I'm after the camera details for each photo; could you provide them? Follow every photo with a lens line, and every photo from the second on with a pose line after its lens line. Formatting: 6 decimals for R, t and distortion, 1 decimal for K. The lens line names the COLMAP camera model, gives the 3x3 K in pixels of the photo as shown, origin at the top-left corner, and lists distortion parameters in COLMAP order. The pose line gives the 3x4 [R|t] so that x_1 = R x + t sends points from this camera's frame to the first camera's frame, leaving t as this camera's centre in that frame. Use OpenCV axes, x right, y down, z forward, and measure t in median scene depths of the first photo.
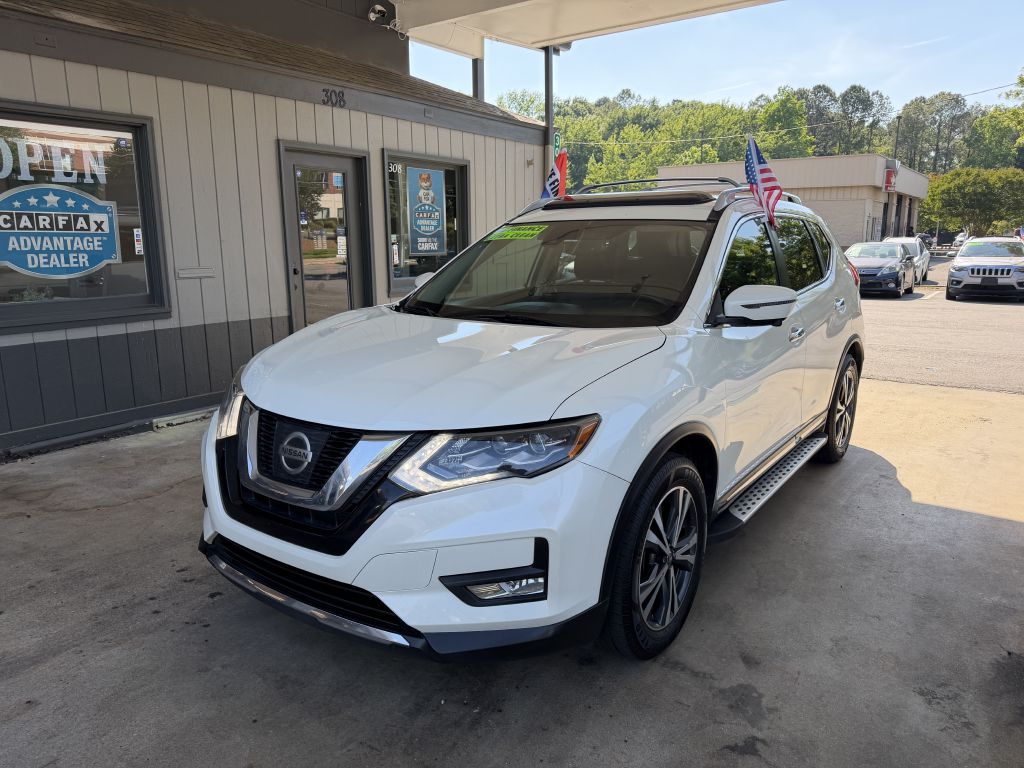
lens RADIAL K [[731.4, 0, 509.4], [0, 731.4, 391.6], [0, 0, 1]] dist [0.015947, -0.025629]
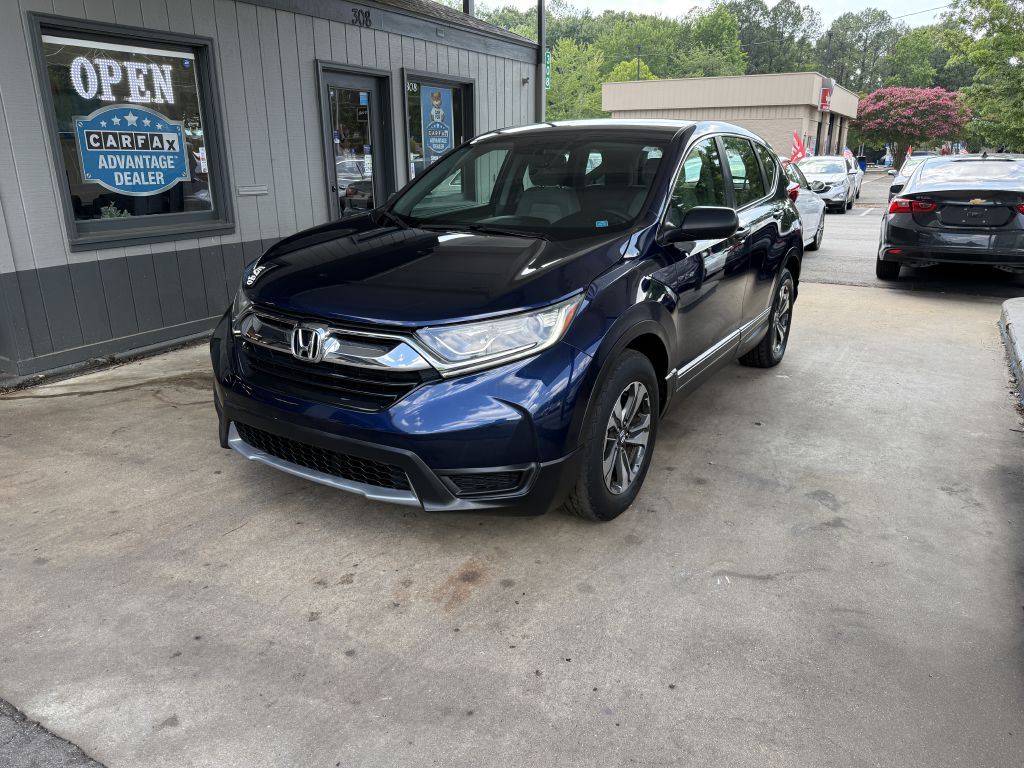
lens RADIAL K [[731.4, 0, 511.2], [0, 731.4, 396.8], [0, 0, 1]] dist [0.015947, -0.025629]
pose [[0.995289, -0.031077, 0.091842, -0.176088], [0.020852, 0.993683, 0.110272, 0.029035], [-0.094689, -0.107837, 0.989649, -0.134004]]
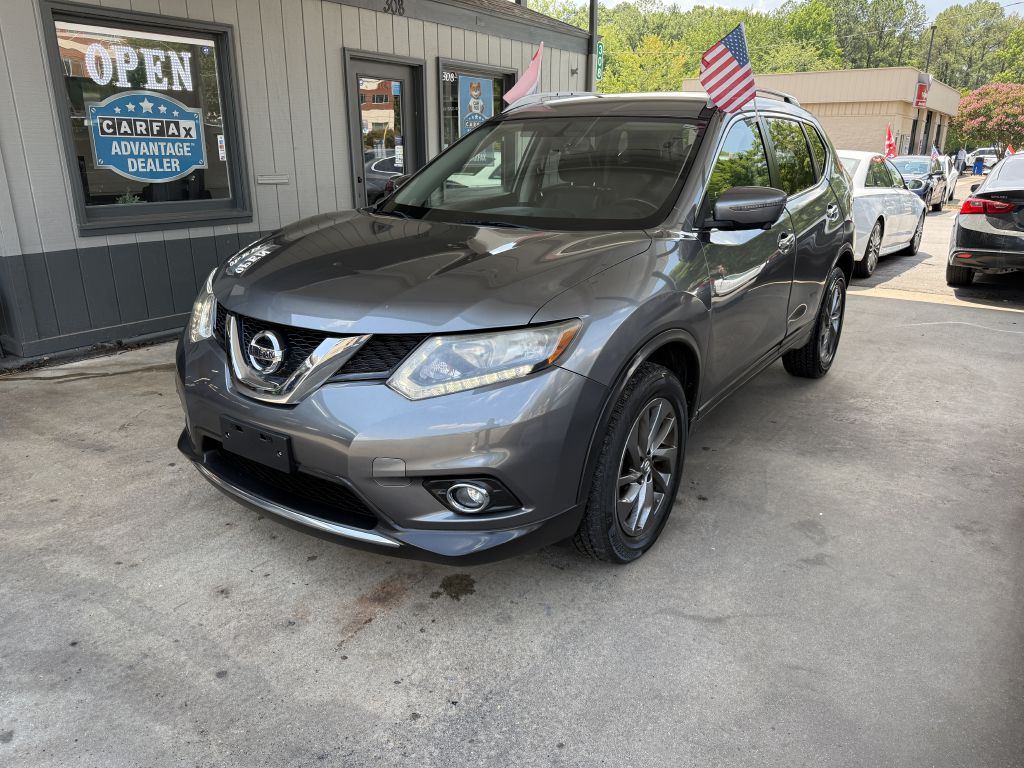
lens RADIAL K [[731.4, 0, 509.8], [0, 731.4, 391.8], [0, 0, 1]] dist [0.015947, -0.025629]
pose [[0.999884, 0.010548, -0.011026, -0.076960], [-0.009313, 0.994257, 0.106610, 0.029851], [0.012087, -0.106495, 0.994240, -0.088312]]
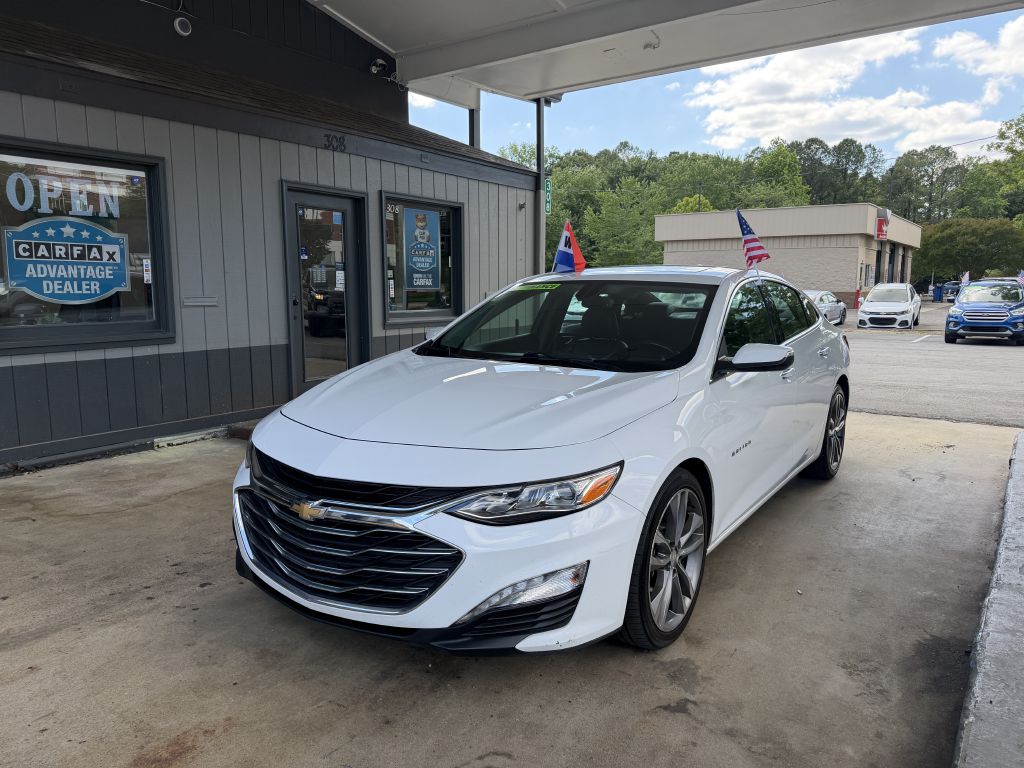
lens RADIAL K [[731.4, 0, 512.7], [0, 731.4, 385.6], [0, 0, 1]] dist [0.015947, -0.025629]
pose [[0.999979, 0.006525, -0.000174, 0.028864], [-0.006521, 0.997612, -0.068753, 0.032338], [-0.000275, 0.068752, 0.997634, -0.056485]]
